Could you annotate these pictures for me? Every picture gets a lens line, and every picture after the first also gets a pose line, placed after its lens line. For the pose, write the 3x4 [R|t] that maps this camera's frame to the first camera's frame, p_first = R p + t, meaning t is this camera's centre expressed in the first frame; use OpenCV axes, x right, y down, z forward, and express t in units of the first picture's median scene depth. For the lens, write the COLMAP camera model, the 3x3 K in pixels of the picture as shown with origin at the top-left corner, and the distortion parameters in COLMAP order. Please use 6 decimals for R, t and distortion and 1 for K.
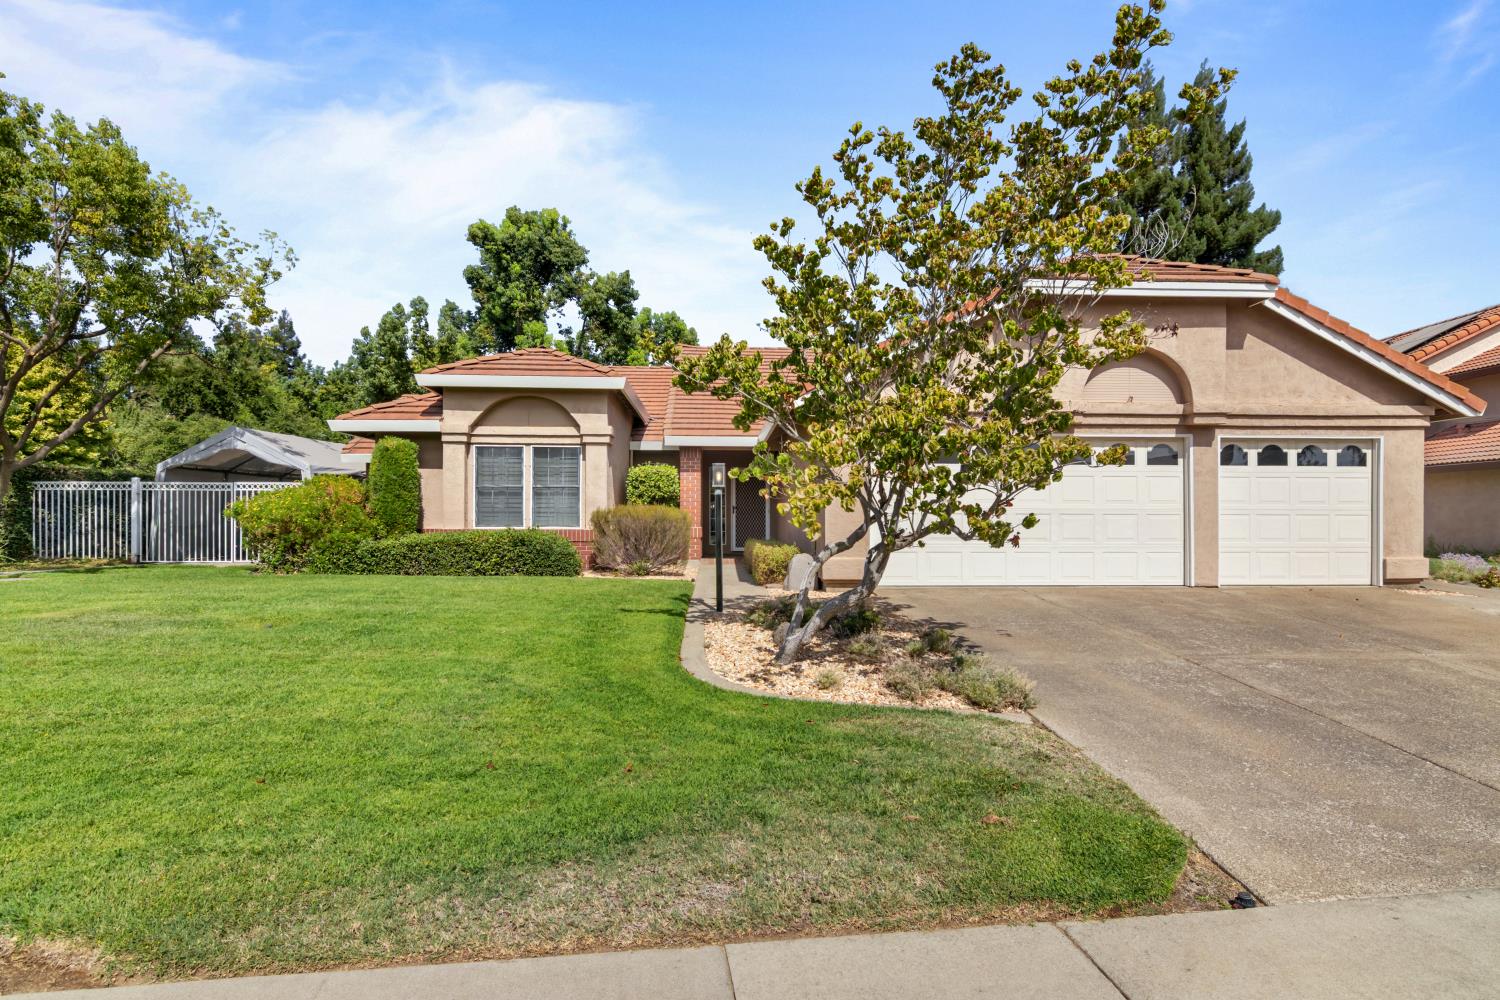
lens RADIAL K [[759.1, 0, 753.4], [0, 759.1, 507.4], [0, 0, 1]] dist [-0.000618, 0.000699]
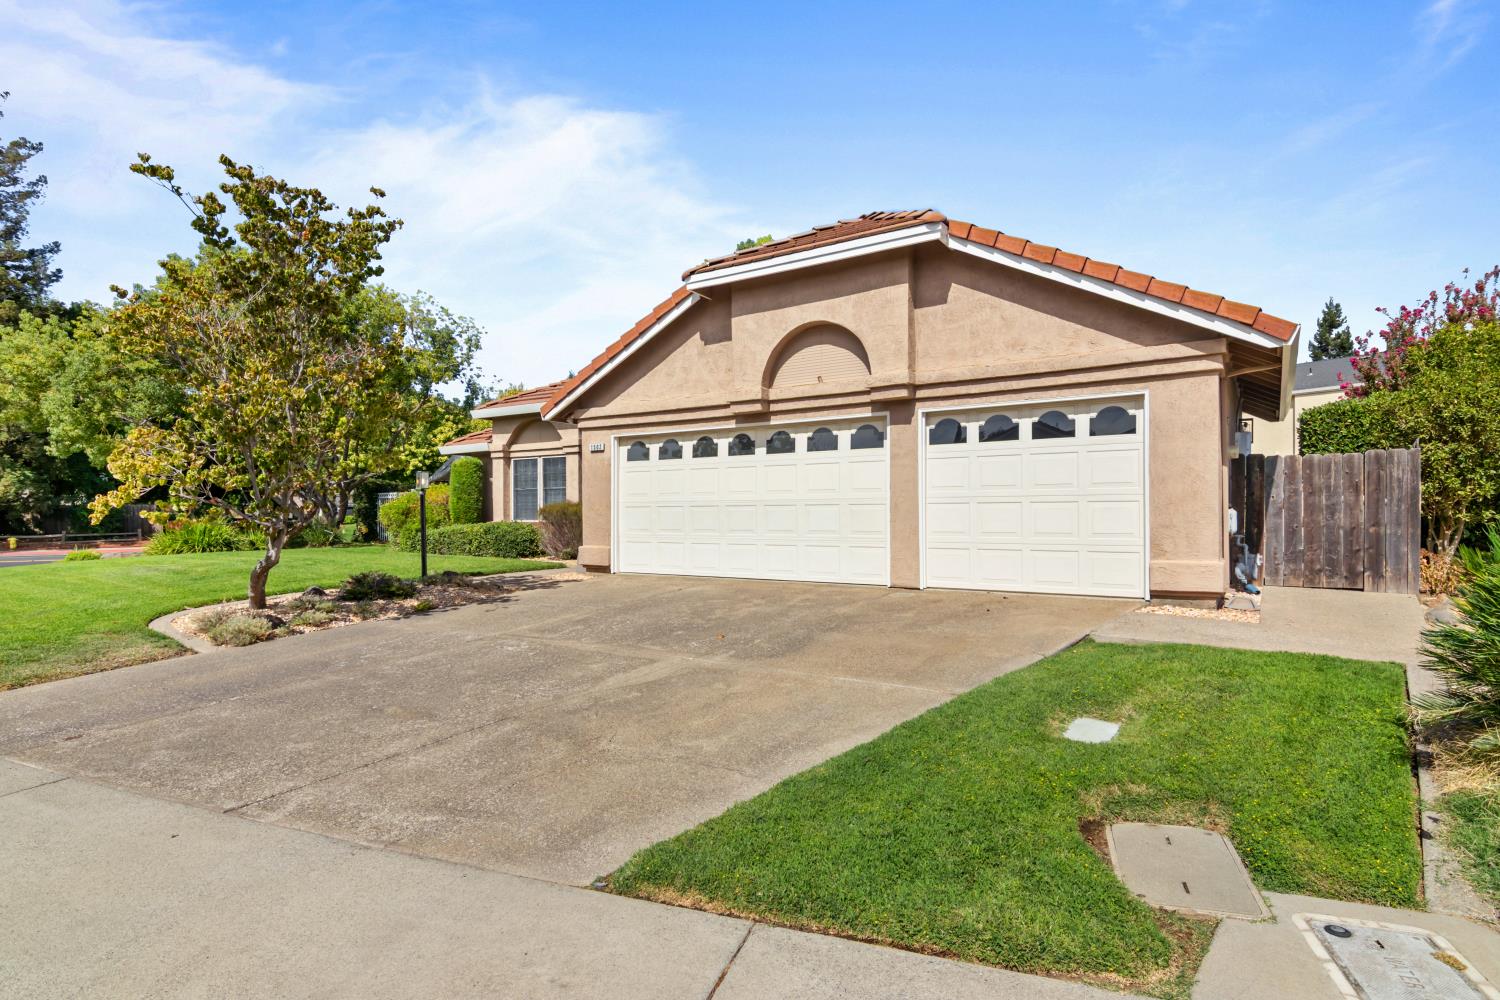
lens RADIAL K [[774.9, 0, 745.2], [0, 774.9, 509.9], [0, 0, 1]] dist [-0.000885, 0.001108]
pose [[0.797993, -0.007963, -0.602614, 0.967122], [0.010167, 0.999948, 0.000250, 0.014371], [0.602580, -0.006326, 0.798033, 0.190222]]
